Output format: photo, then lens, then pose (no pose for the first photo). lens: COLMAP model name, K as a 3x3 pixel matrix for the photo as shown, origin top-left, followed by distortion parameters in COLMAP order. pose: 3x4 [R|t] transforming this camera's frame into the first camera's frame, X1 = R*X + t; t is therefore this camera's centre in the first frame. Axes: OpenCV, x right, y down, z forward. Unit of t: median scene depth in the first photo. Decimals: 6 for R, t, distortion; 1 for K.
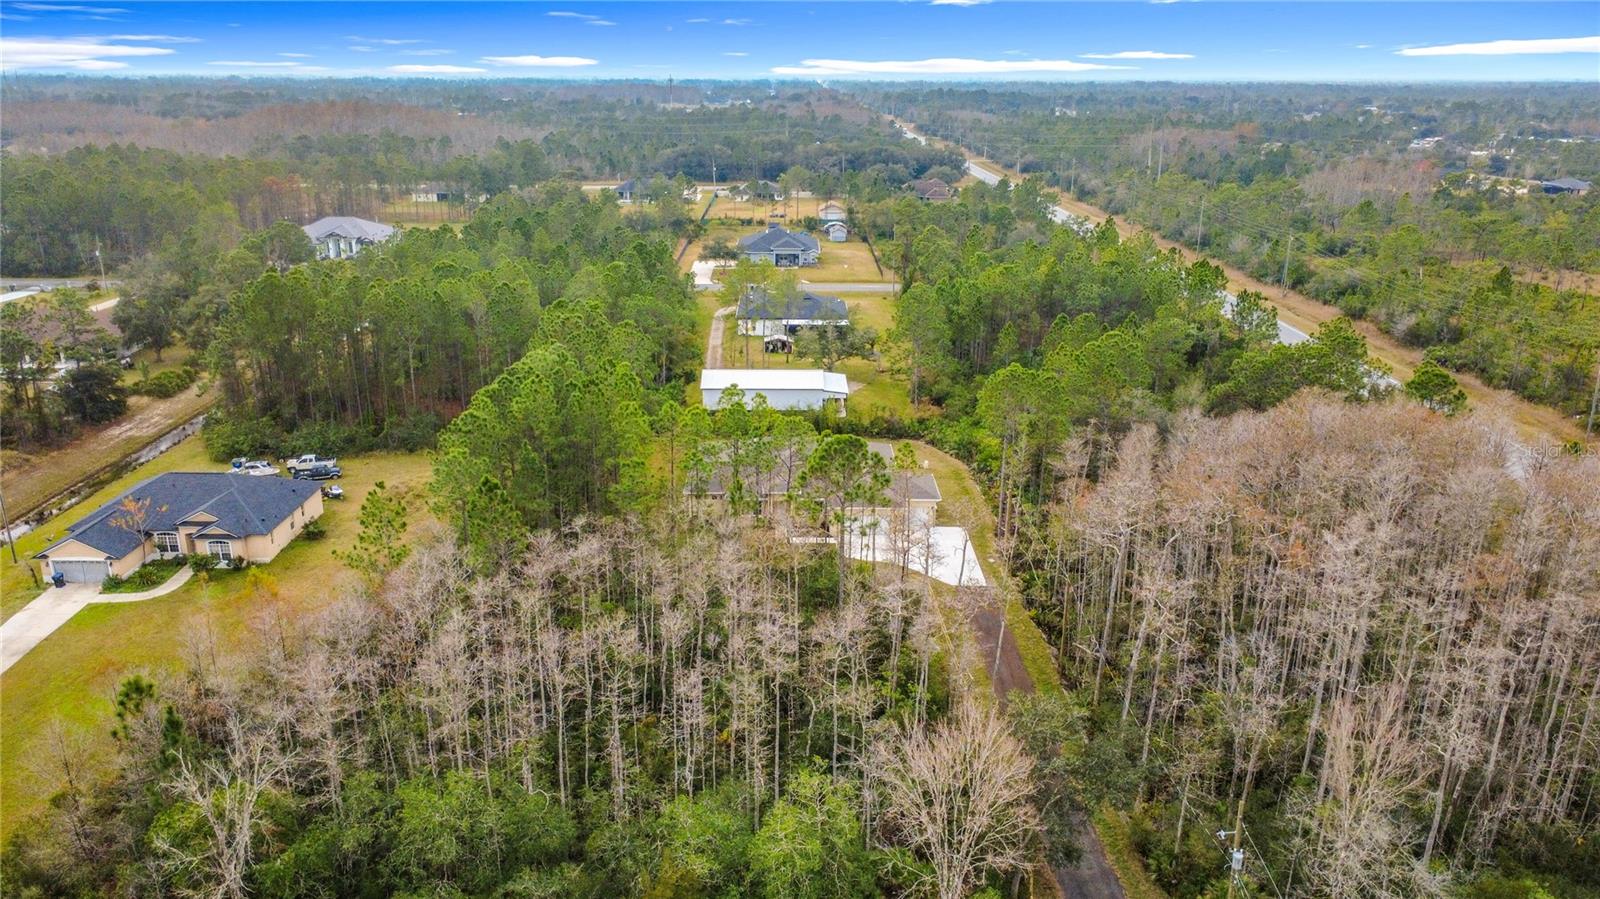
lens RADIAL K [[1151.0, 0, 800.0], [0, 1151.0, 449.5], [0, 0, 1]] dist [0.002127, 0.005295]
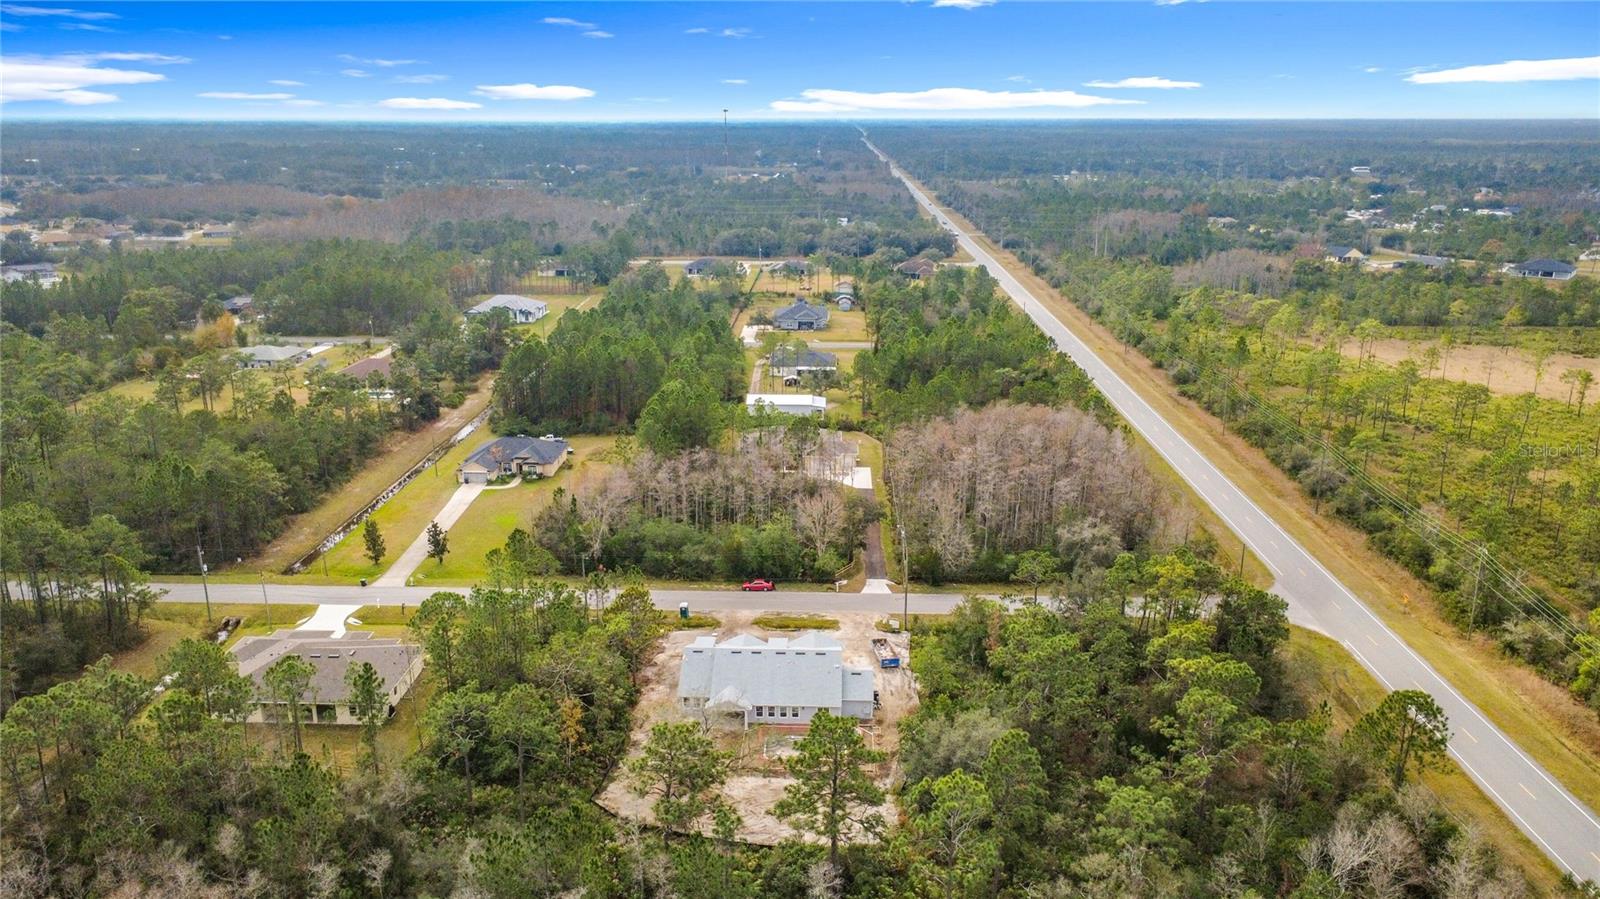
lens RADIAL K [[1151.0, 0, 800.0], [0, 1151.0, 449.5], [0, 0, 1]] dist [0.002127, 0.005295]
pose [[0.999066, 0.007522, -0.042542, 0.071629], [-0.008985, 0.999371, -0.034300, 0.073830], [0.042257, 0.034650, 0.998506, -0.757388]]
